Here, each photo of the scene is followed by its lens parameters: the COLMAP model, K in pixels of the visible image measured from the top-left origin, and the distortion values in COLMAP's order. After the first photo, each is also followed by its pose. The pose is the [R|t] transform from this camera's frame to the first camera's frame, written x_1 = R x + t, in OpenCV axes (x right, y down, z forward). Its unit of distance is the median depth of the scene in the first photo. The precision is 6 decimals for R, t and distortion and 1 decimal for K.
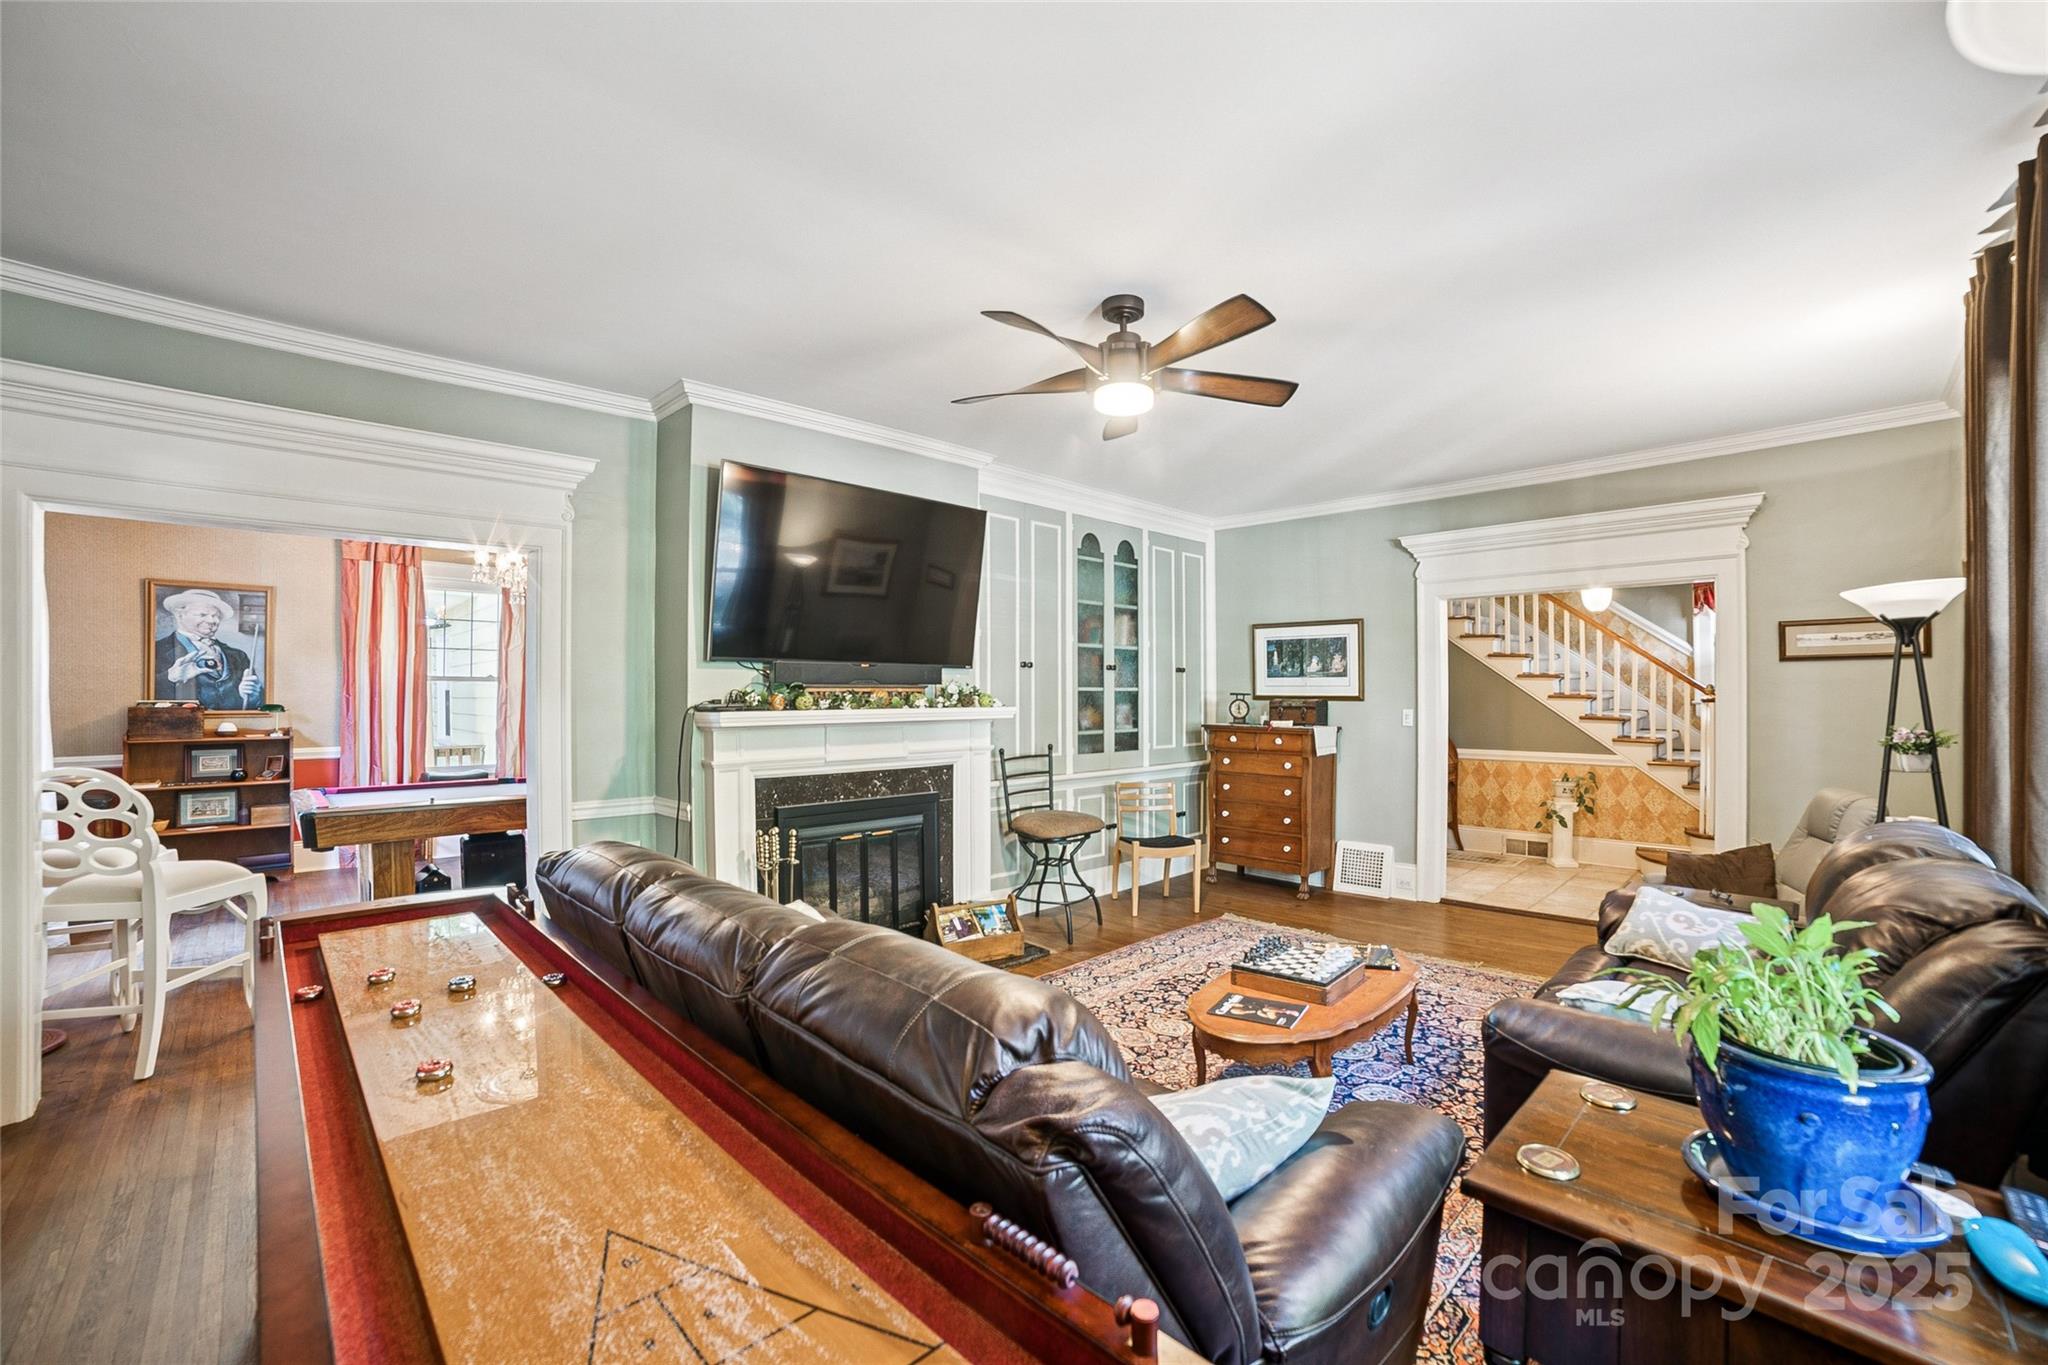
lens RADIAL K [[863.0, 0, 1032.9], [0, 863.0, 684.1], [0, 0, 1]] dist [-0.003302, -0.000110]
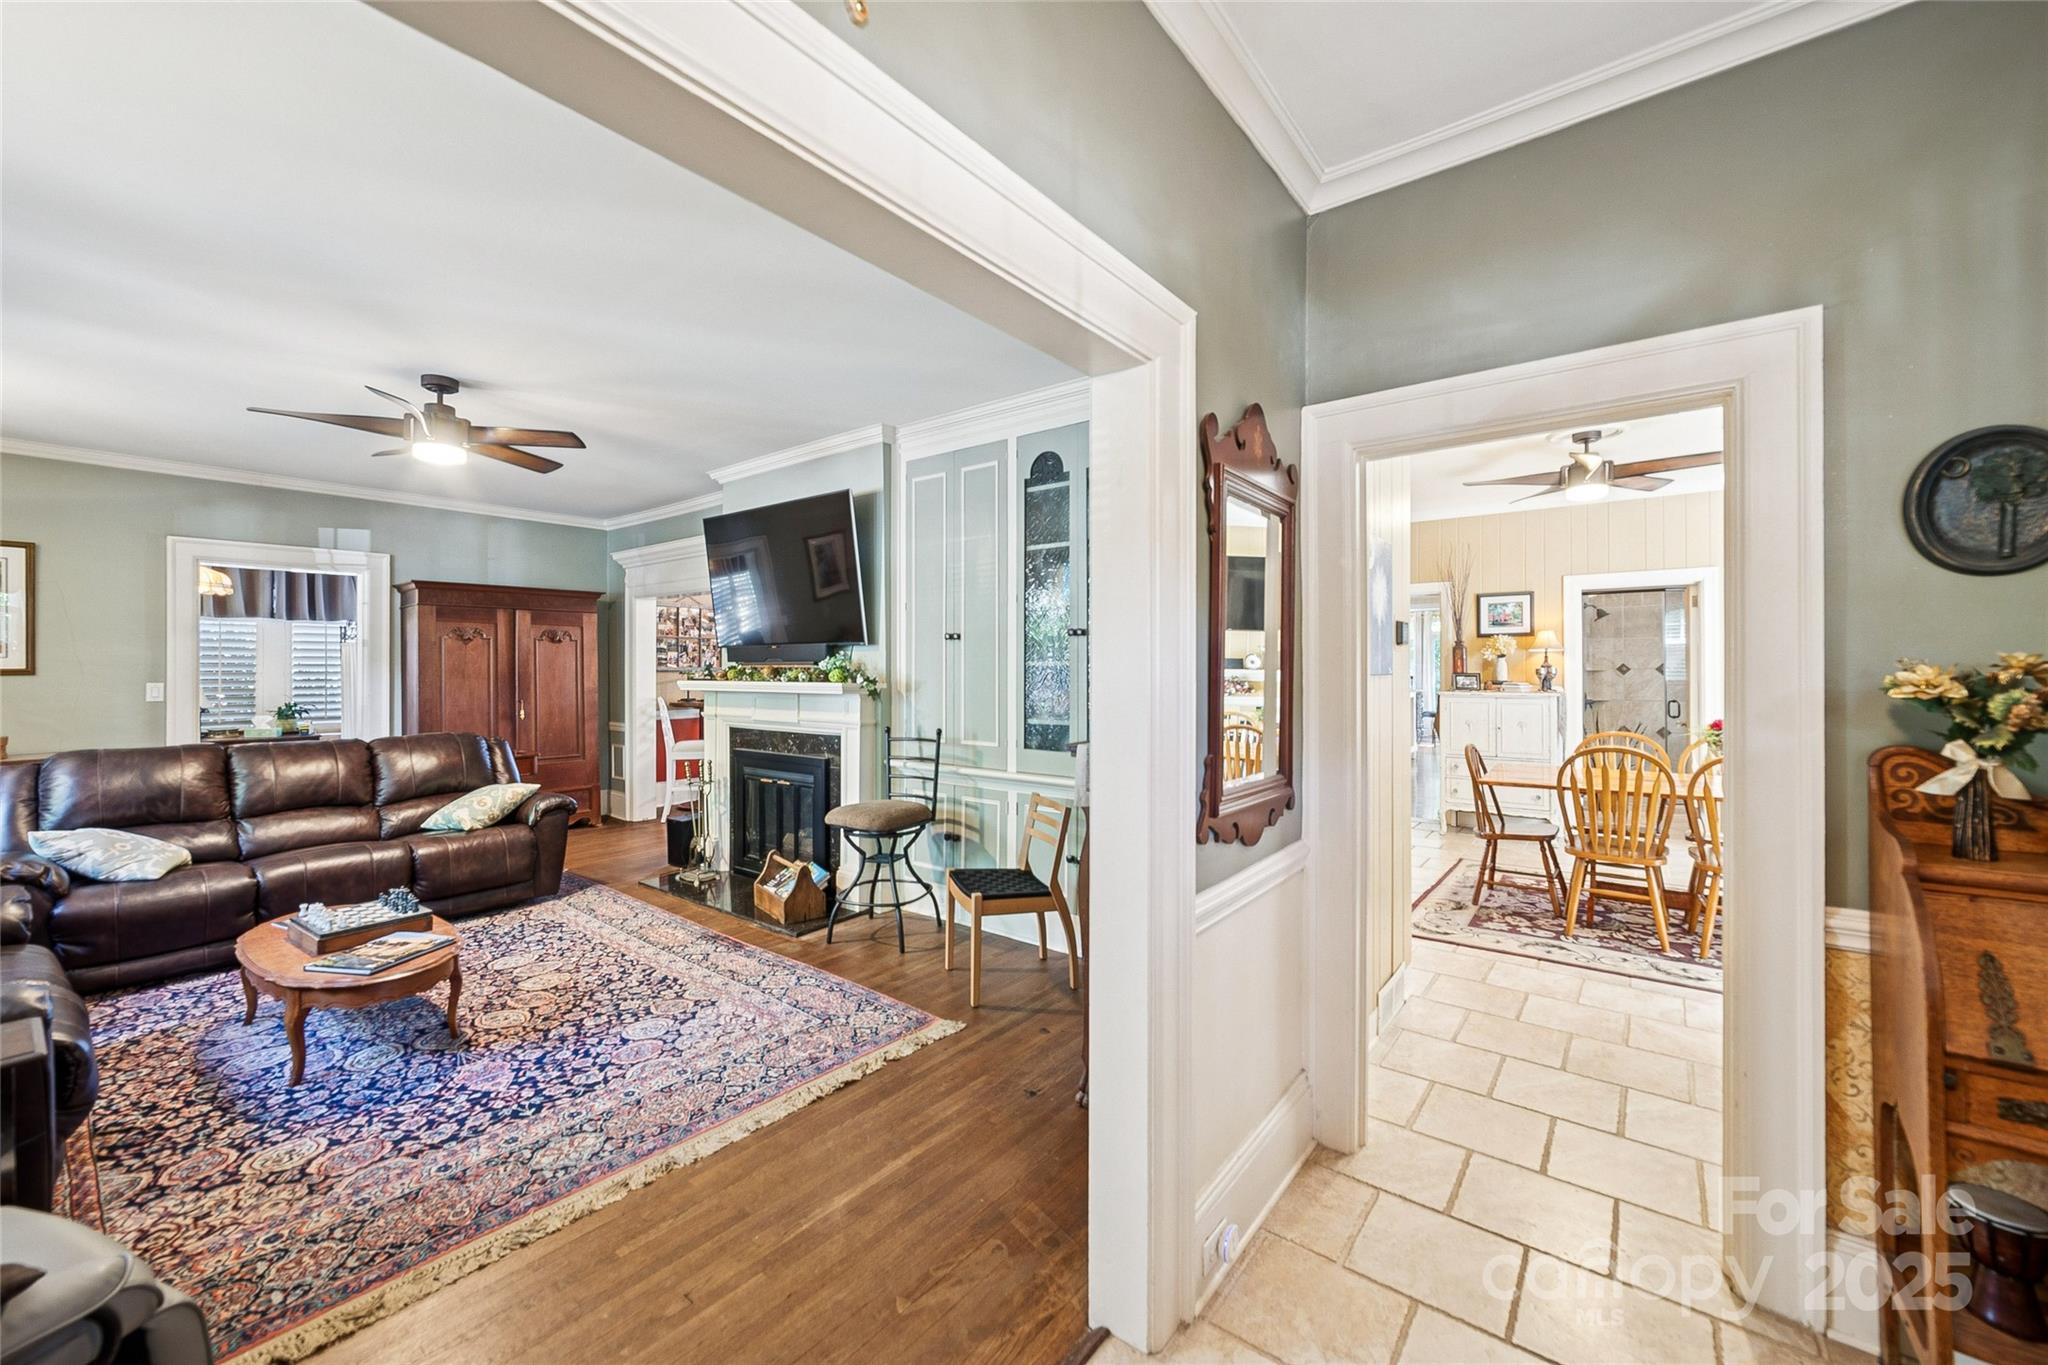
lens RADIAL K [[759.4, 0, 1008.5], [0, 759.4, 670.5], [0, 0, 1]] dist [-0.001545, -0.000023]
pose [[0.117936, -0.005655, -0.993005, 0.915073], [0.006207, 0.999968, -0.004958, 0.019279], [0.993002, -0.005579, 0.117967, 1.157211]]
